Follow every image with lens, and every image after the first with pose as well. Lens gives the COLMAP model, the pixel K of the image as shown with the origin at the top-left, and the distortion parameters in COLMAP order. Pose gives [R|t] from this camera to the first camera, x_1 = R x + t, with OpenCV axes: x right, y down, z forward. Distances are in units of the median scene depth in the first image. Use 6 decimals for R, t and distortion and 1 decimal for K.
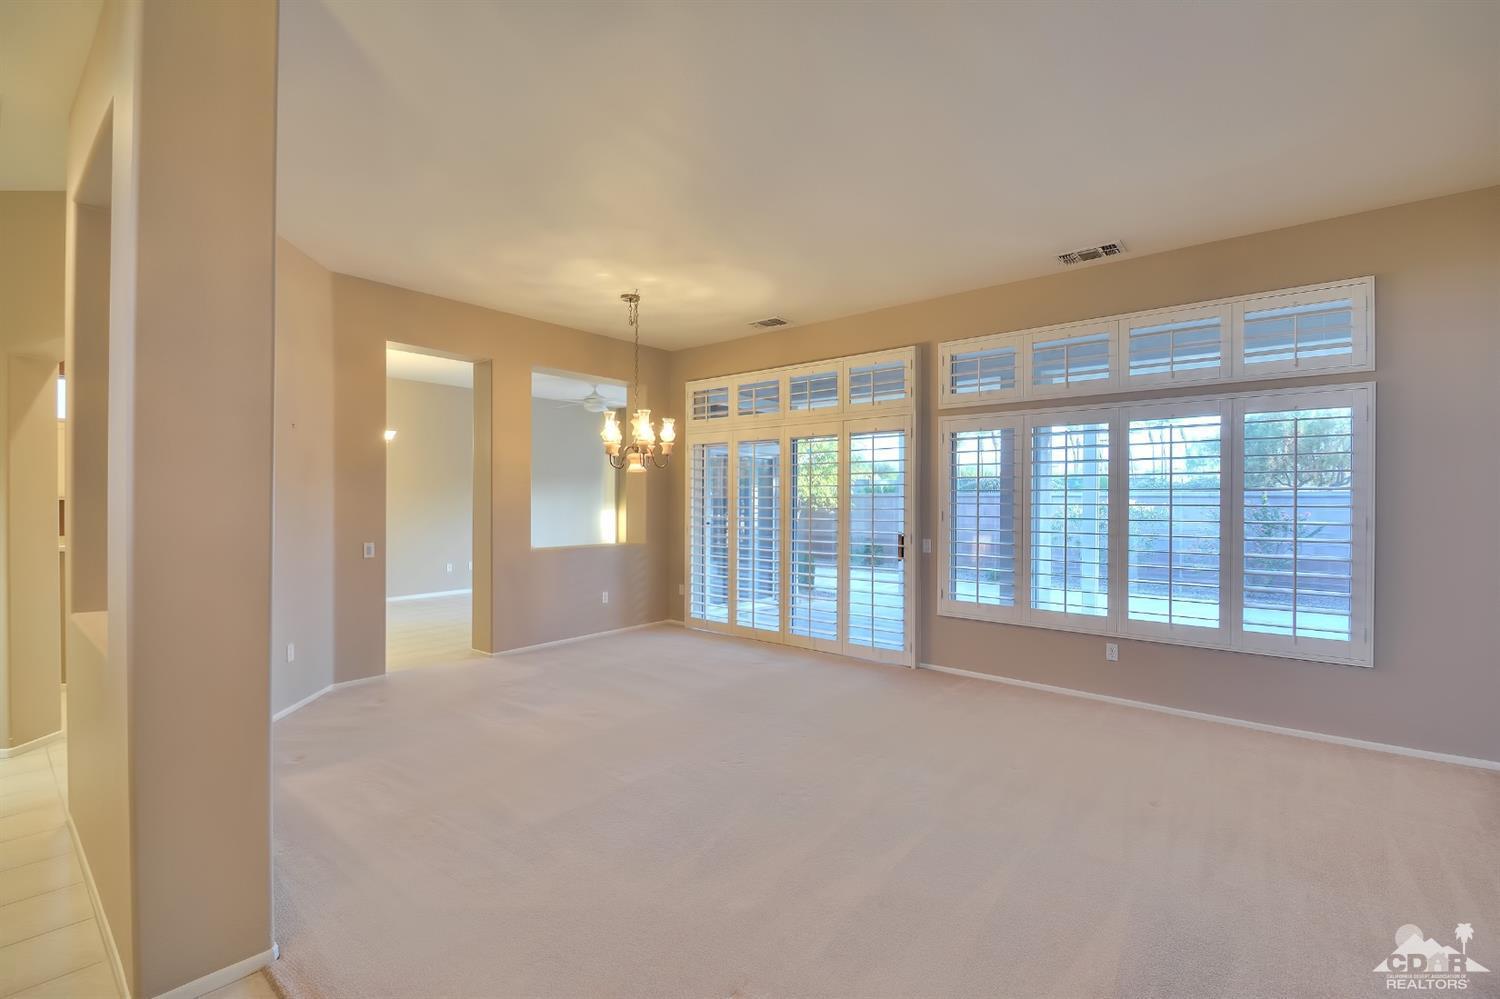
lens RADIAL K [[650.5, 0, 750.0], [0, 650.5, 499.5], [0, 0, 1]] dist [0.017054, -0.022848]
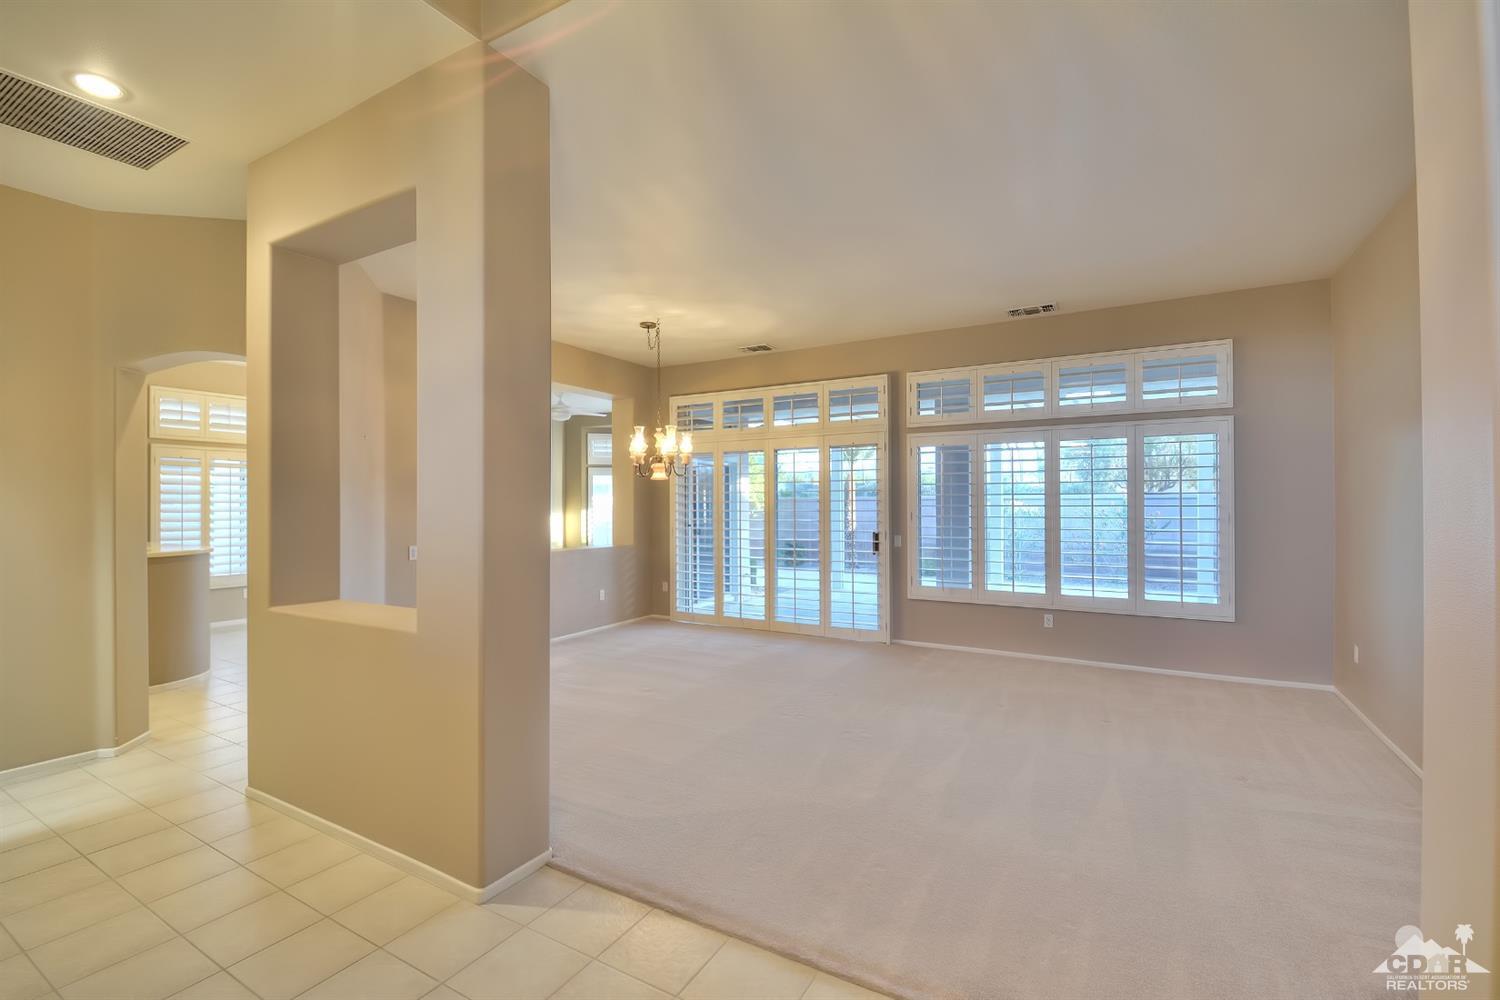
lens RADIAL K [[650.5, 0, 750.0], [0, 650.5, 500.0], [0, 0, 1]] dist [0.017054, -0.022848]
pose [[0.984181, -0.005072, 0.177094, -0.204743], [0.006256, 0.999962, -0.006132, 0.000802], [-0.177056, 0.007143, 0.984175, -0.129629]]
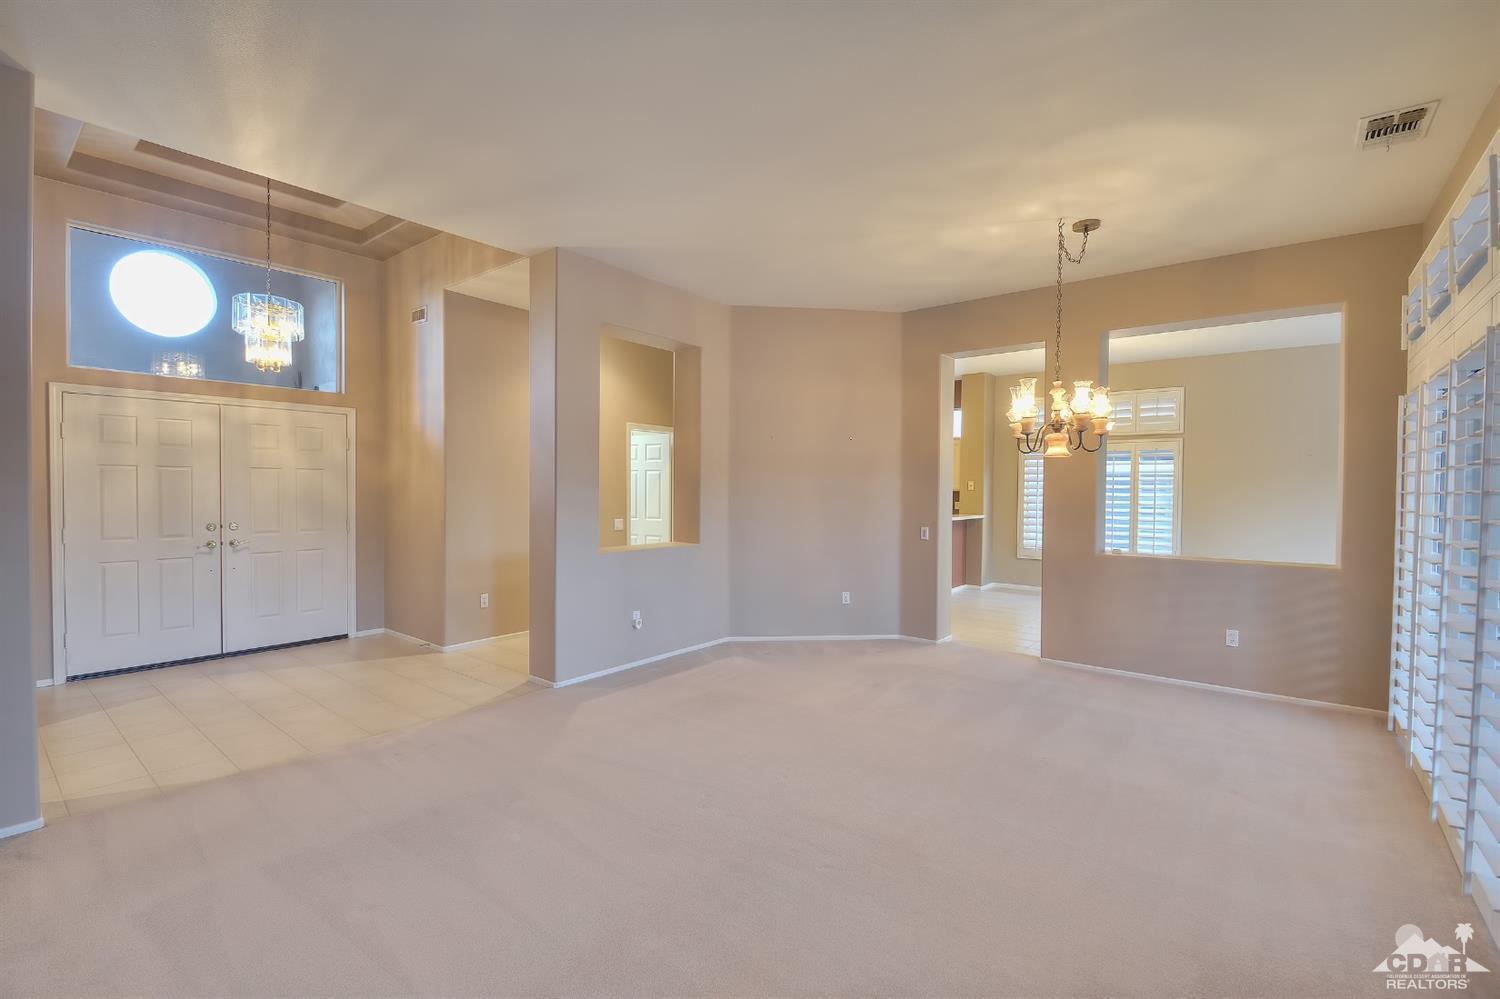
lens RADIAL K [[650.5, 0, 750.0], [0, 650.5, 499.5], [0, 0, 1]] dist [0.017054, -0.022848]
pose [[0.030500, 0.017817, -0.999376, 0.546143], [-0.010800, 0.999789, 0.017494, -0.001644], [0.999476, 0.010260, 0.030686, 0.575472]]
